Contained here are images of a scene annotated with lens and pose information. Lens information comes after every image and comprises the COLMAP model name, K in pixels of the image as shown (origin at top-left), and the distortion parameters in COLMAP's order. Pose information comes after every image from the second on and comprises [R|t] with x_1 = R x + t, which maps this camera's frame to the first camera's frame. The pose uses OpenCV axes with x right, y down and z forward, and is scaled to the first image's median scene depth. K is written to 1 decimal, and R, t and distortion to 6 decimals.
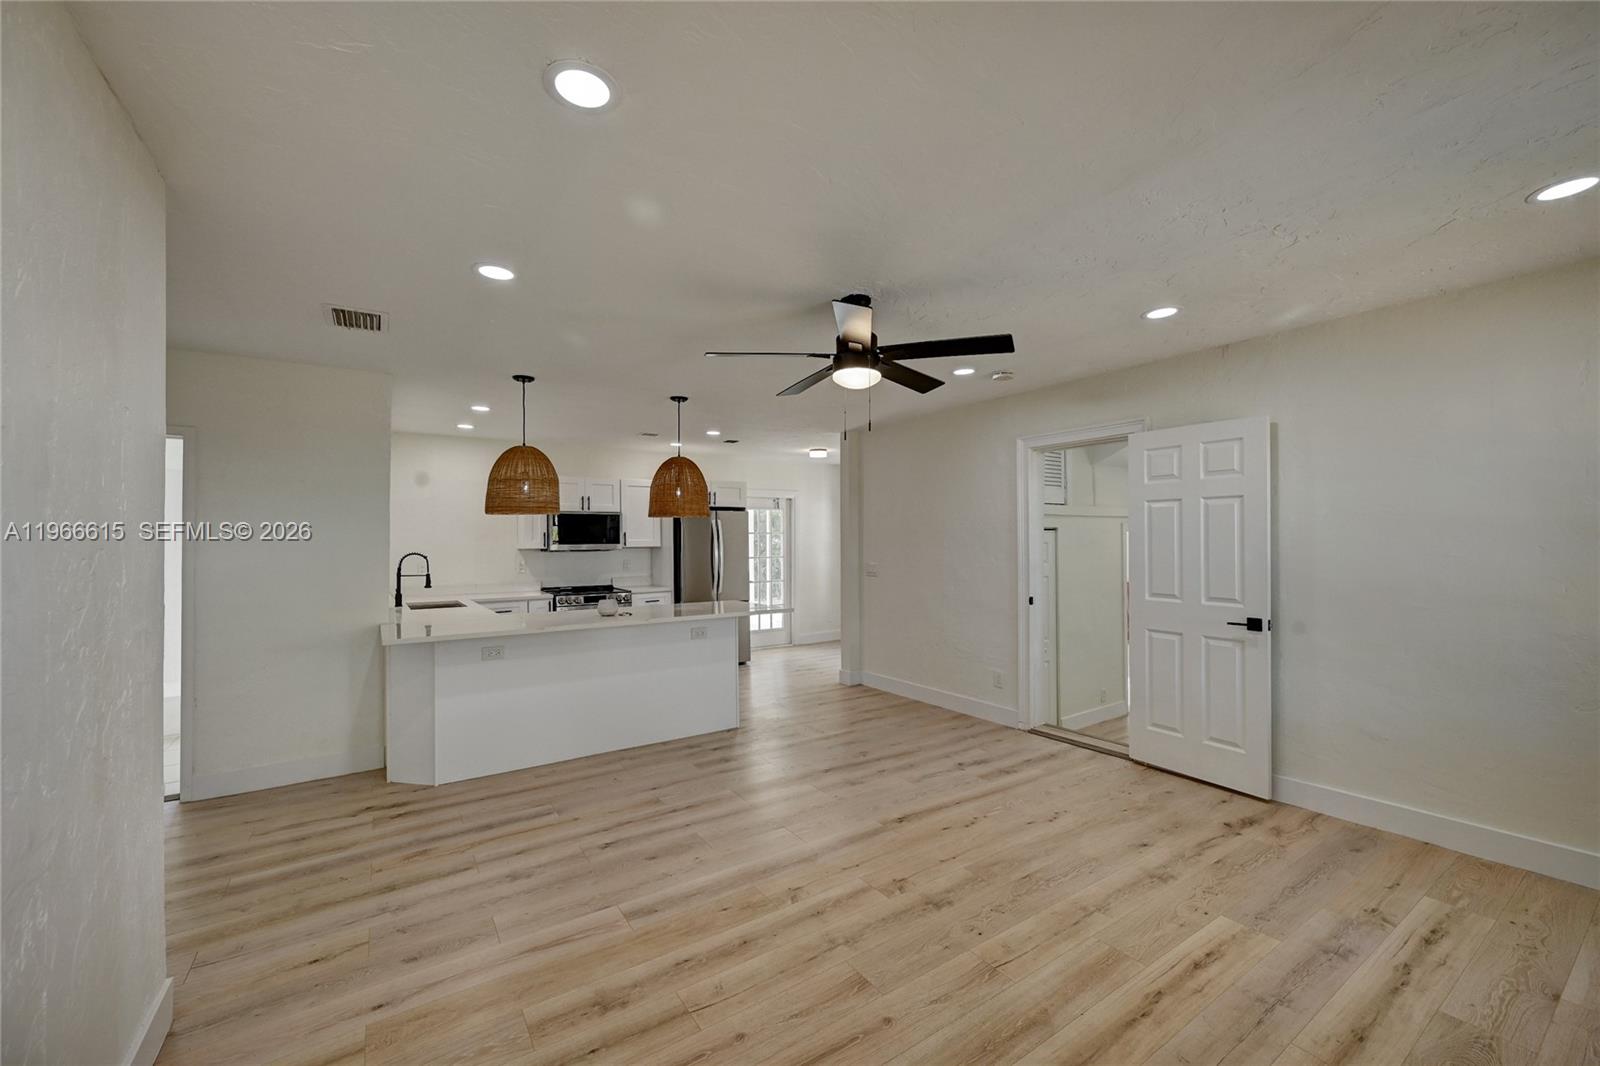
lens RADIAL K [[630.7, 0, 809.0], [0, 630.7, 532.9], [0, 0, 1]] dist [-0.002246, 0.000296]
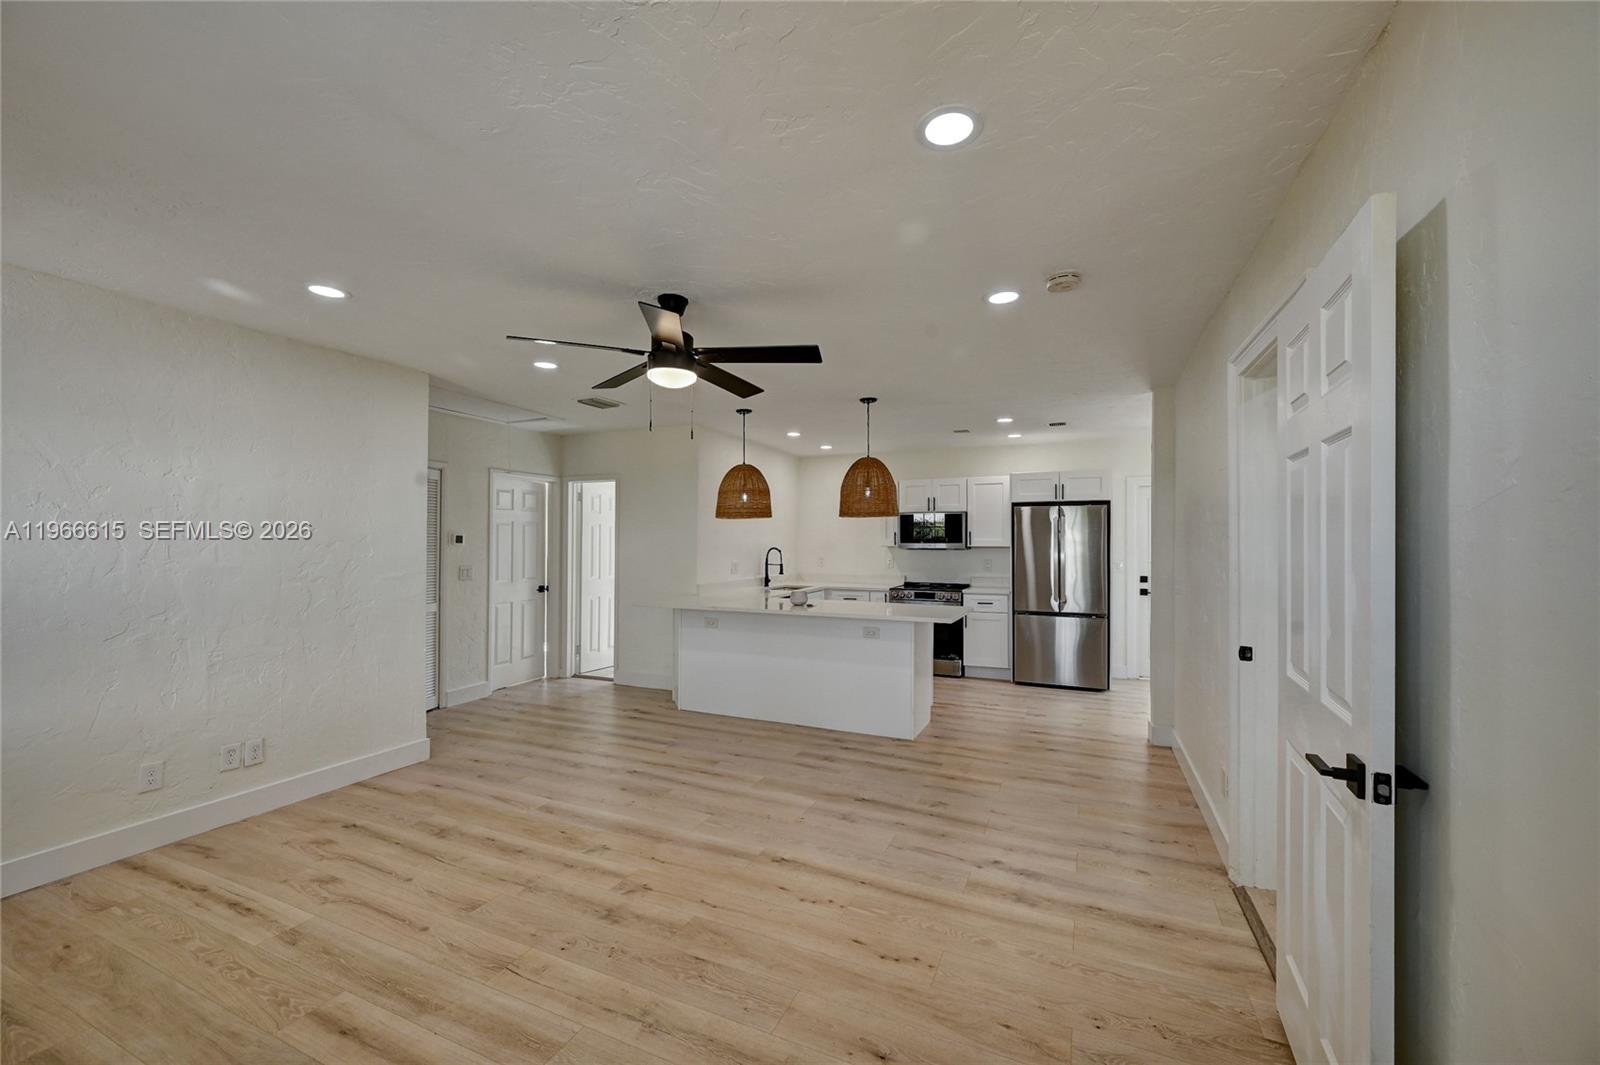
lens RADIAL K [[629.9, 0, 808.2], [0, 629.9, 534.4], [0, 0, 1]] dist [-0.002677, -0.000248]
pose [[0.529967, -0.000794, -0.848018, 0.759598], [0.003856, 0.999991, 0.001473, 0.002040], [0.848010, -0.004051, 0.529965, 0.479707]]
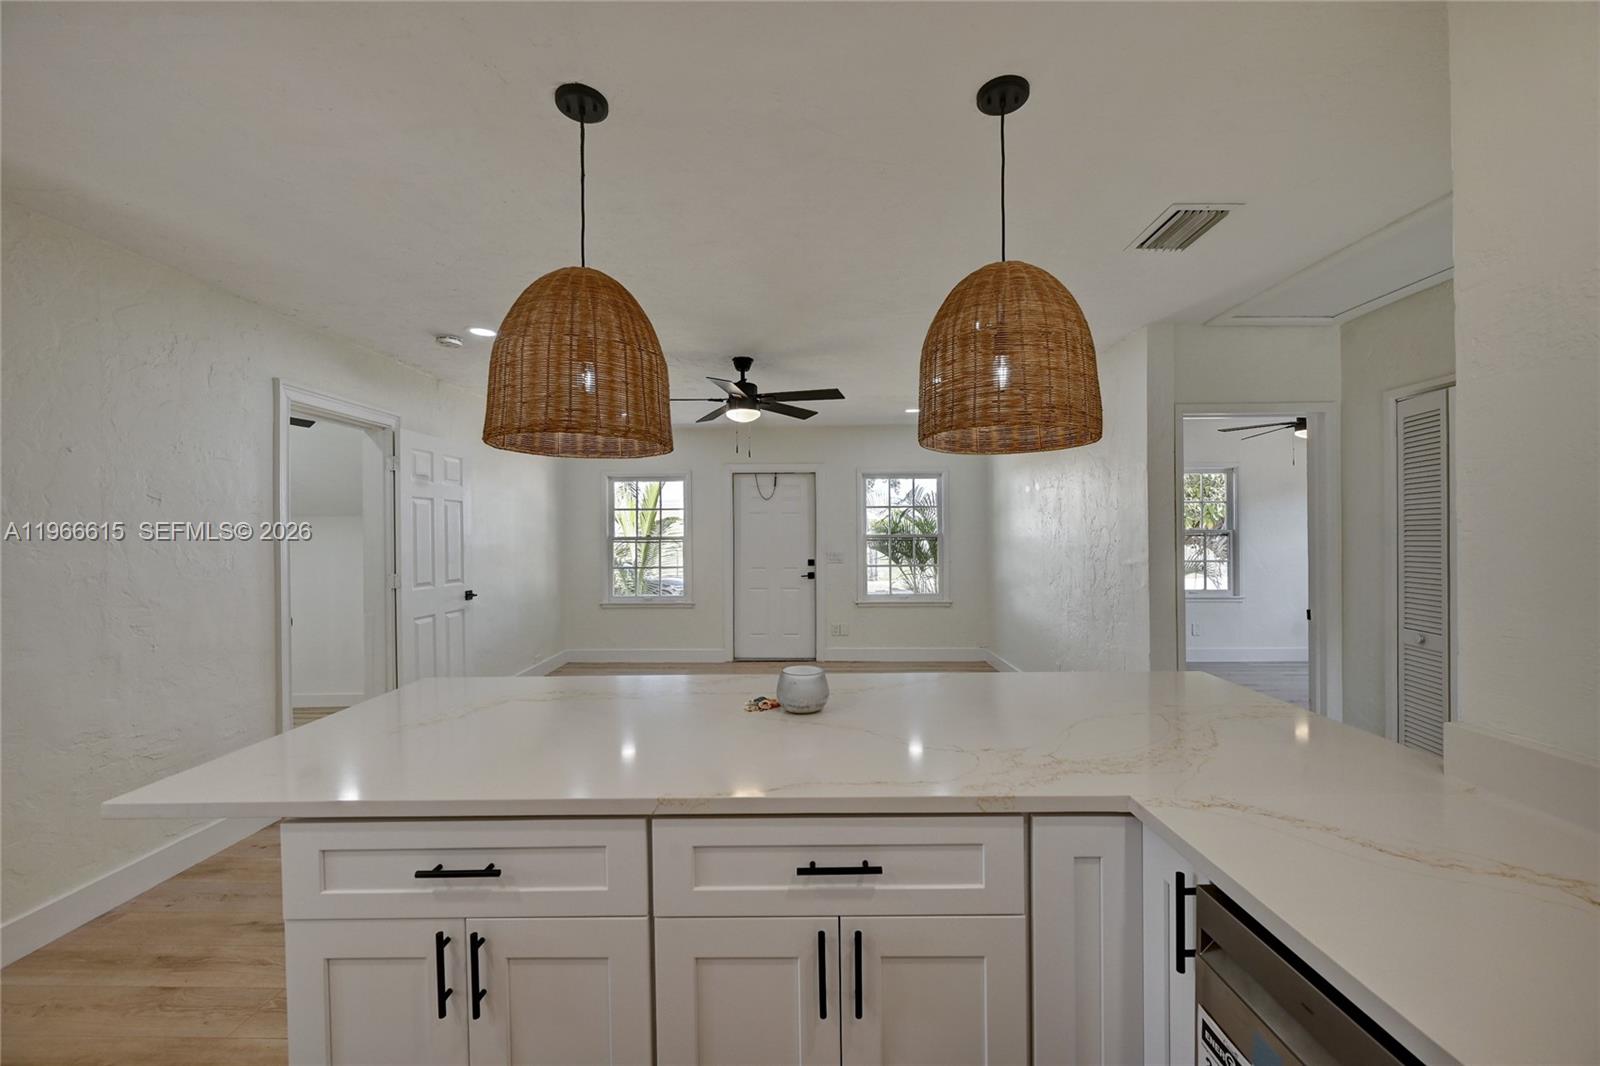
lens RADIAL K [[630.7, 0, 810.3], [0, 630.7, 533.7], [0, 0, 1]] dist [-0.002246, 0.000296]
pose [[-0.817381, 0.016634, 0.575857, -0.633691], [0.009294, 0.999834, -0.015688, 0.034680], [-0.576022, -0.007471, -0.817400, 1.522826]]
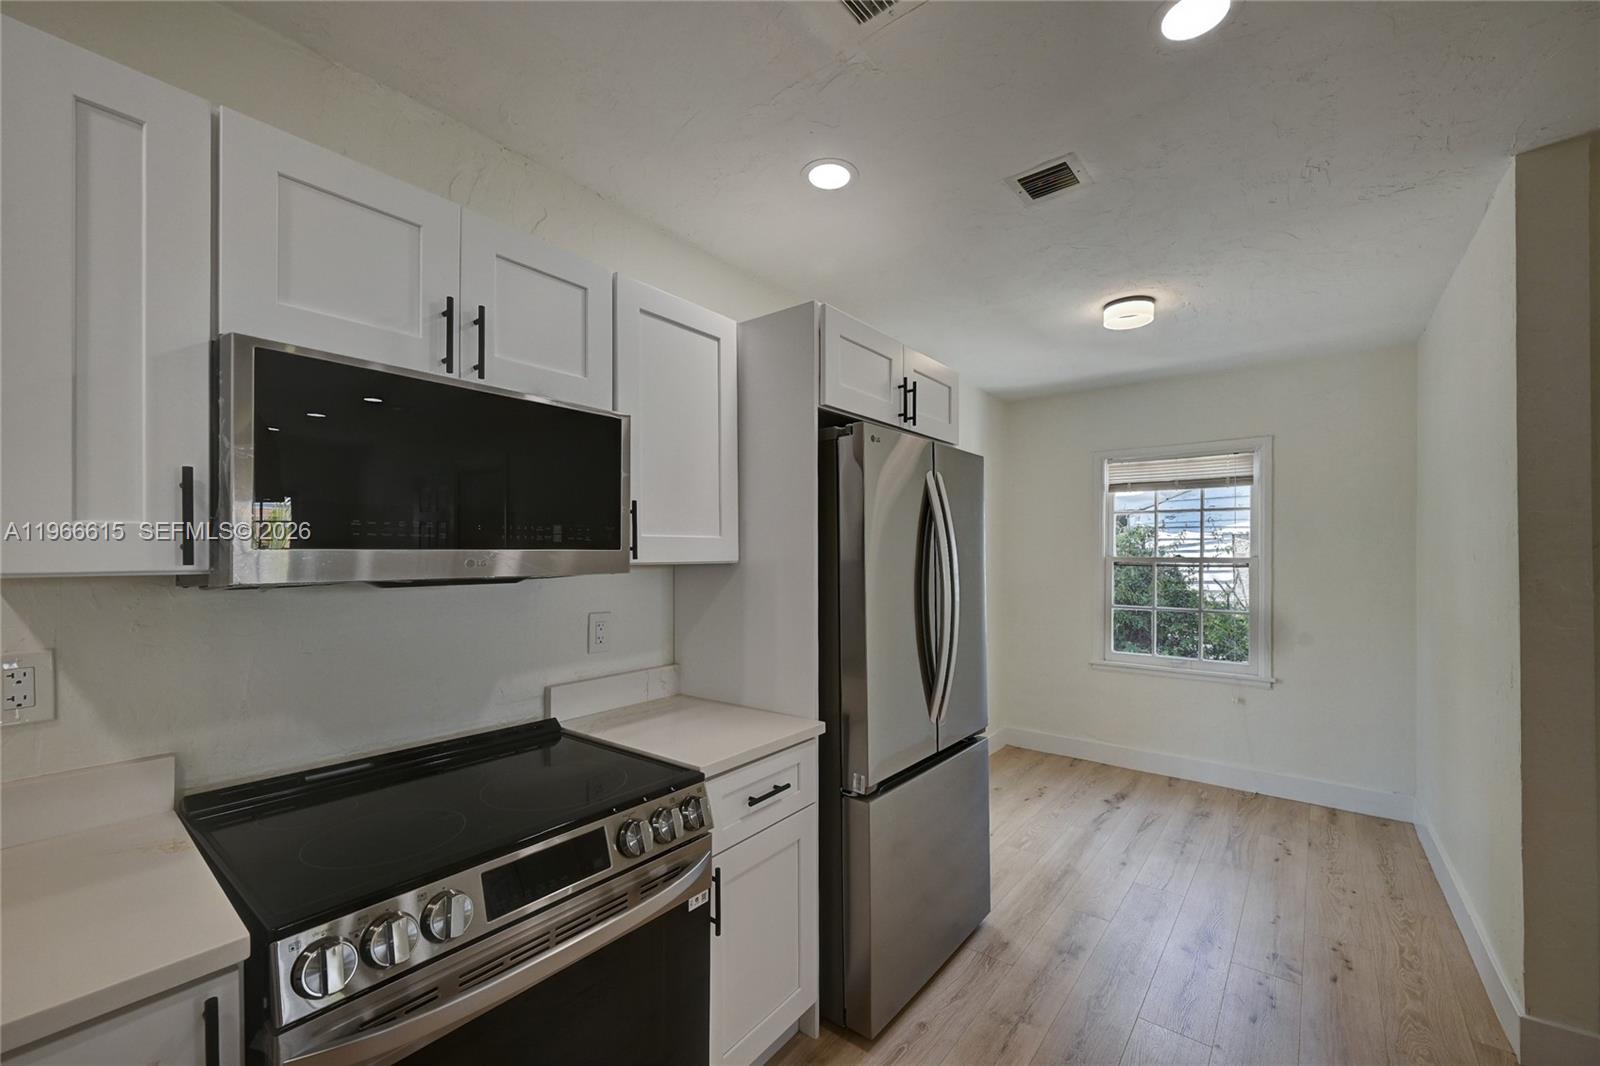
lens RADIAL K [[630.7, 0, 800.8], [0, 630.7, 552.5], [0, 0, 1]] dist [-0.002246, 0.000296]
pose [[0.953113, 0.010441, 0.302434, -0.558403], [-0.013475, 0.999878, 0.007945, 0.028285], [-0.302314, -0.011648, 0.953137, 1.393477]]
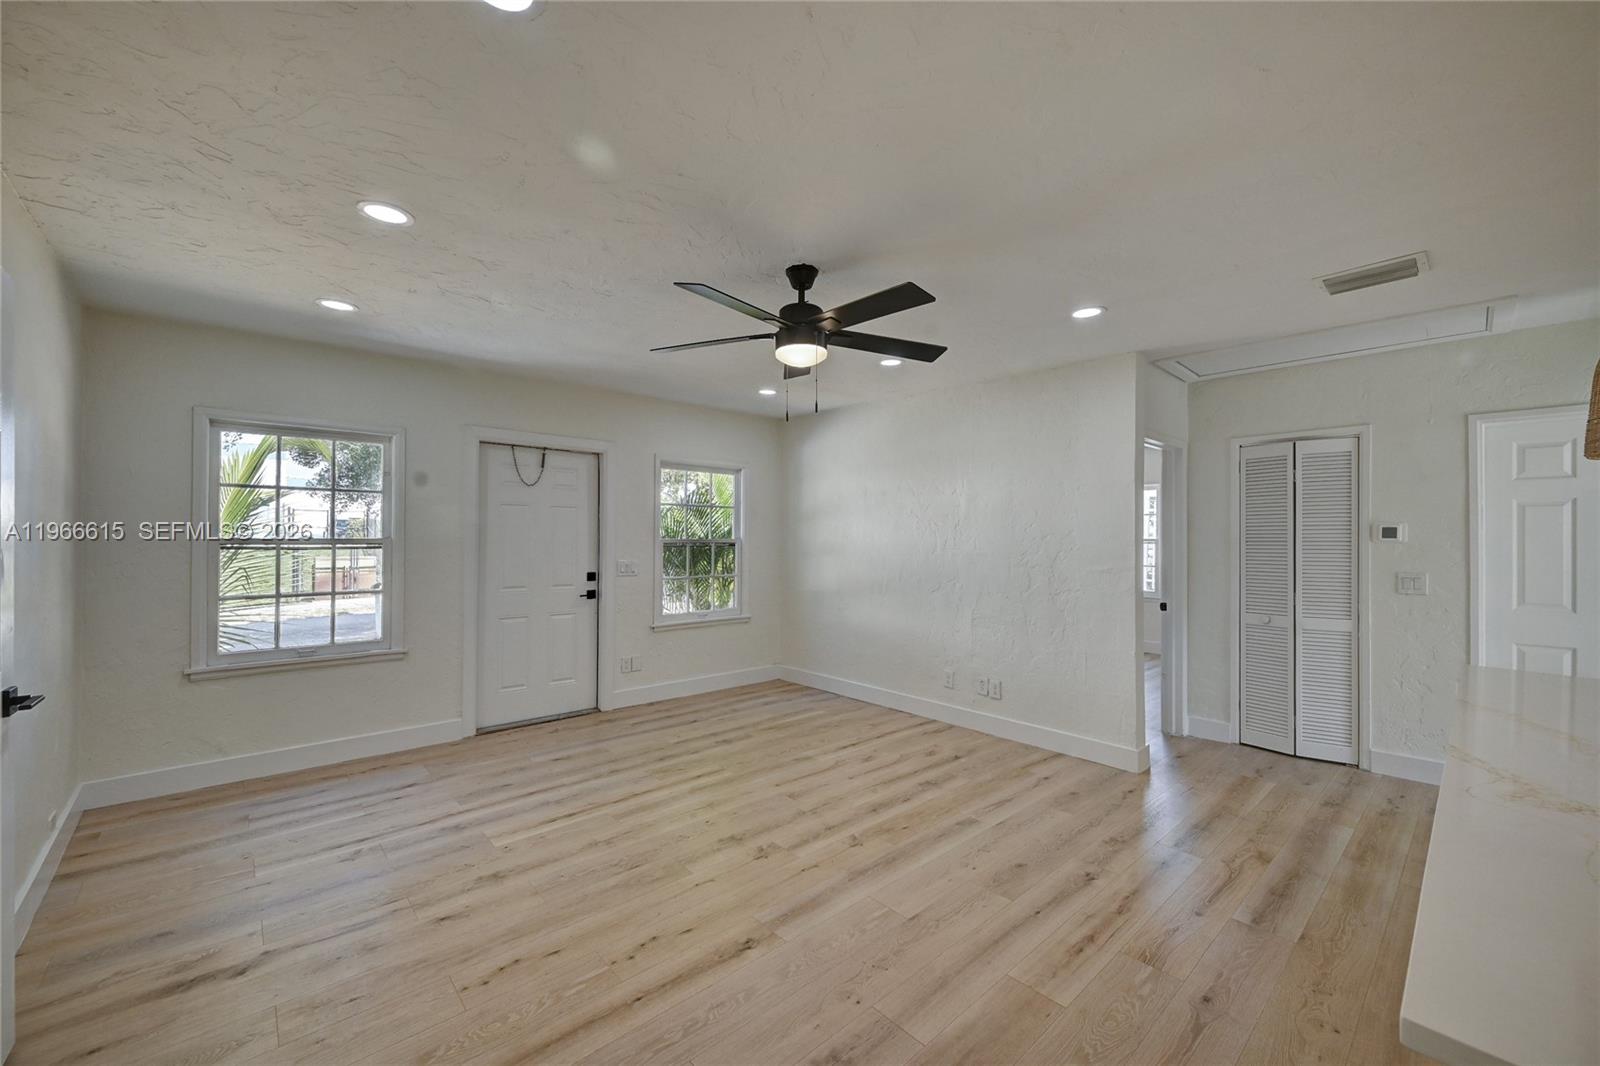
lens RADIAL K [[630.7, 0, 807.9], [0, 630.7, 538.3], [0, 0, 1]] dist [-0.002246, 0.000296]
pose [[-0.989421, 0.005418, -0.144975, 0.148311], [0.006768, 0.999938, -0.008817, 0.023764], [0.144918, -0.009704, -0.989396, 1.406341]]
